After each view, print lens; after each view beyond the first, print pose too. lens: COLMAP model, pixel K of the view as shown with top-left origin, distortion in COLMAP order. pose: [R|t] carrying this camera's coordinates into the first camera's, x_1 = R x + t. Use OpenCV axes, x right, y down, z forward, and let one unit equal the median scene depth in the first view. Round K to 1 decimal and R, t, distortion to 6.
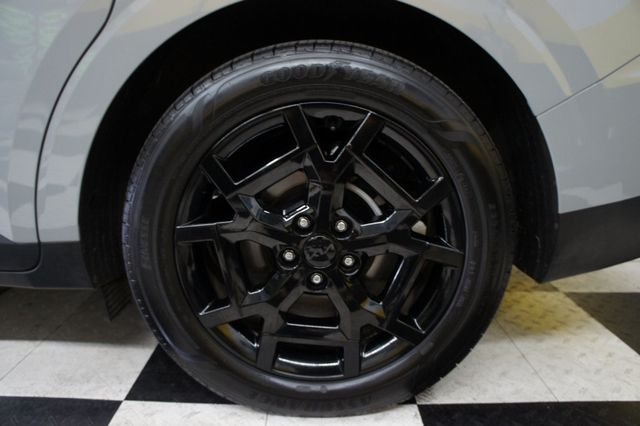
lens RADIAL K [[501.9, 0, 321.2], [0, 501.9, 217.1], [0, 0, 1]] dist [-0.177589, 0.123963]
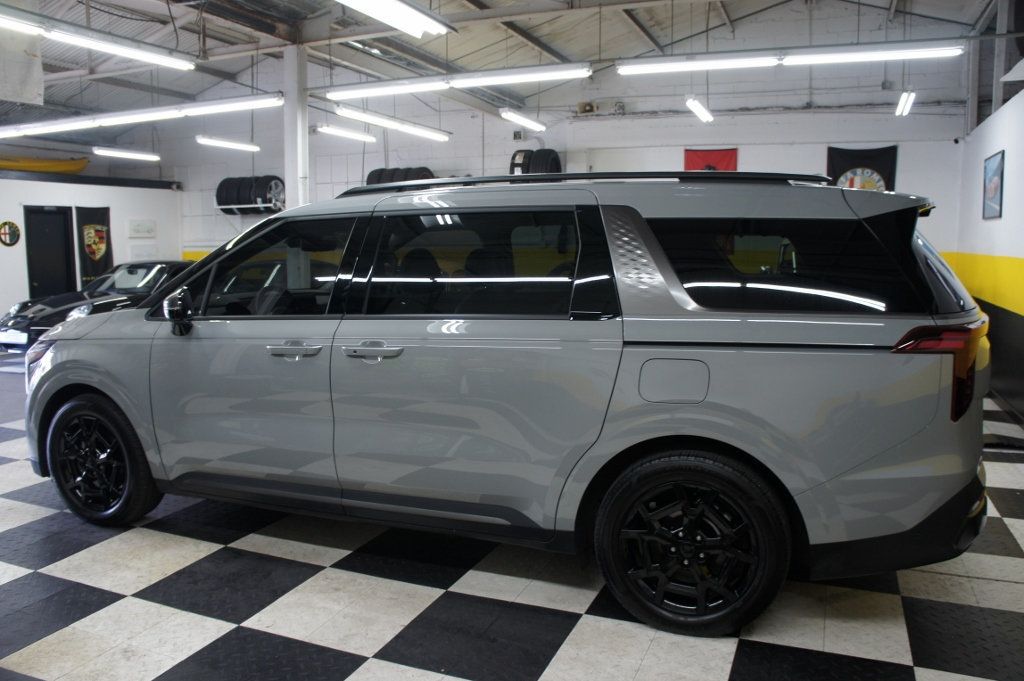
lens RADIAL K [[832.9, 0, 528.7], [0, 832.9, 344.6], [0, 0, 1]] dist [-0.146239, 0.080755]
pose [[0.926535, 0.037895, -0.374294, 0.611211], [-0.074488, 0.993696, -0.083784, -0.426273], [0.368760, 0.105509, 0.923517, -2.397139]]
